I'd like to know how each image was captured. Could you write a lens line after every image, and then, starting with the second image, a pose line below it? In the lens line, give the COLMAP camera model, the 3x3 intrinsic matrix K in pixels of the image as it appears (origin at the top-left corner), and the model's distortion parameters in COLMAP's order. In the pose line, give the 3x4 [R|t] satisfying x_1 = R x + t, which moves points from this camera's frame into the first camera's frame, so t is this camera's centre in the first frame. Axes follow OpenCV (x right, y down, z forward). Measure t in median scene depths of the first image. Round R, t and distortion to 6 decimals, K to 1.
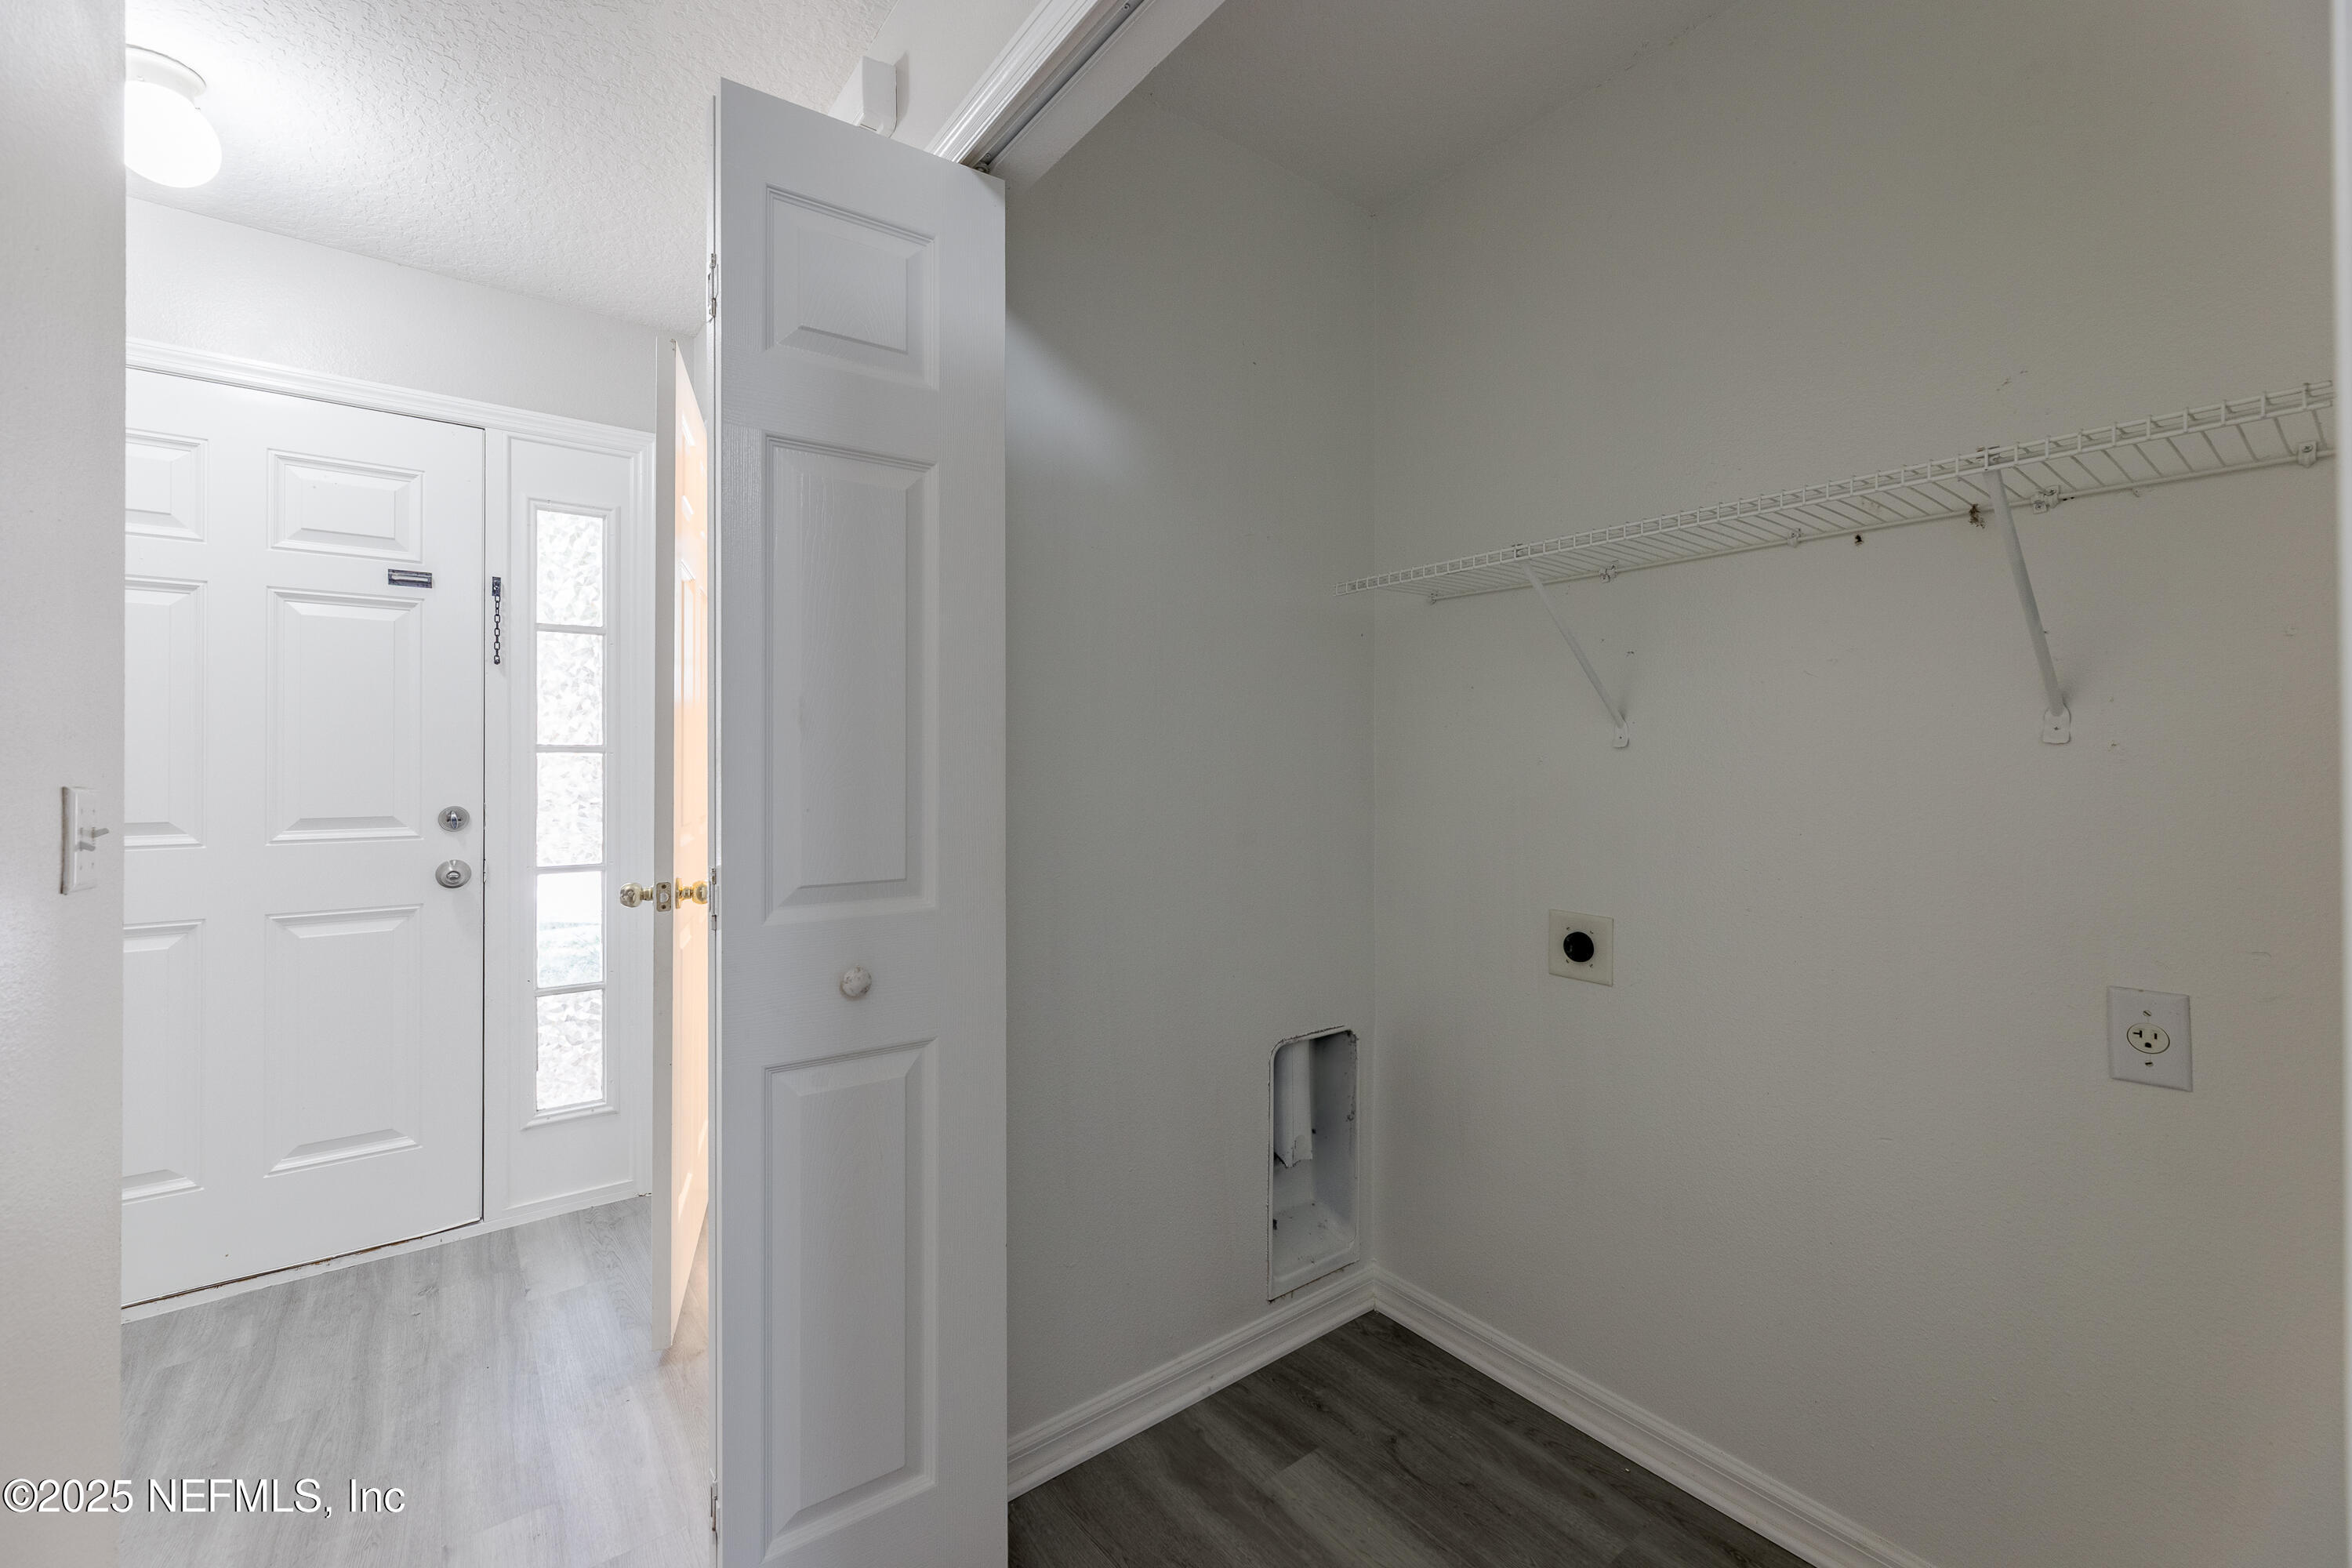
lens RADIAL K [[977.7, 0, 1212.9], [0, 977.7, 764.8], [0, 0, 1]] dist [0.000349, 0.000720]
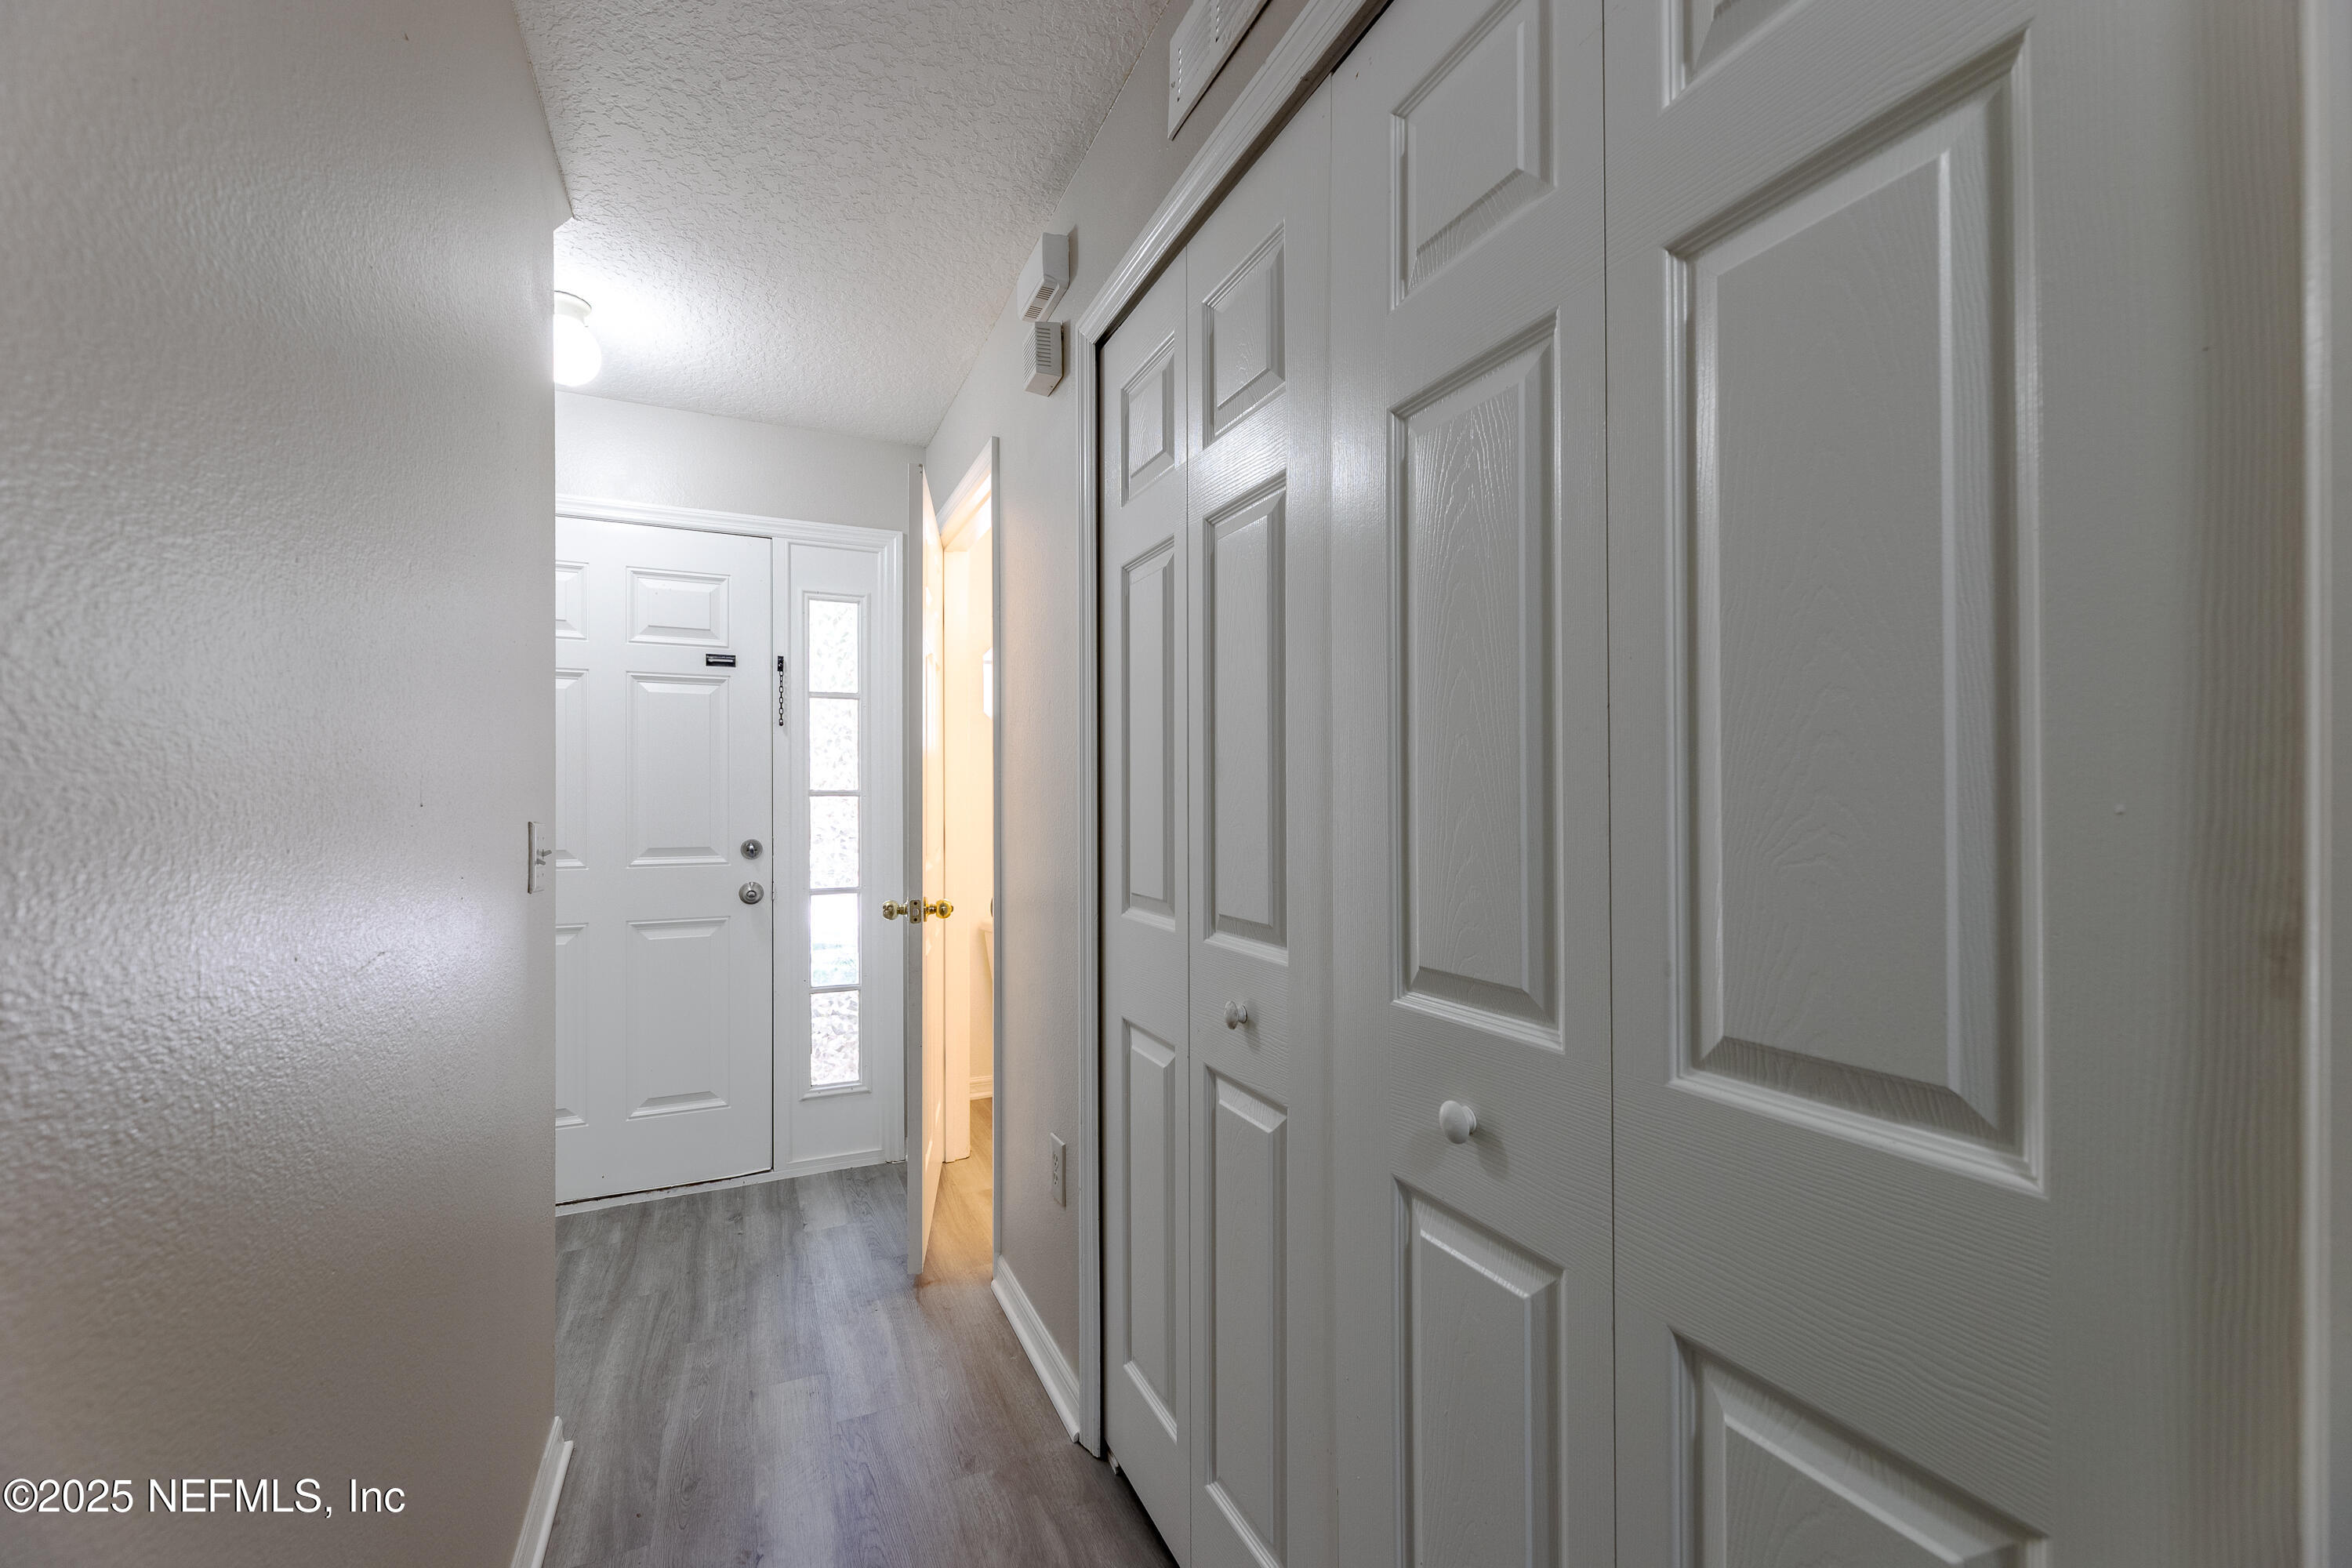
lens RADIAL K [[977.7, 0, 1223.6], [0, 977.7, 799.7], [0, 0, 1]] dist [0.000349, 0.000720]
pose [[0.978966, -0.006124, -0.203931, 0.081382], [0.005327, 0.999976, -0.004458, 0.000142], [0.203953, 0.003278, 0.978975, -0.116126]]
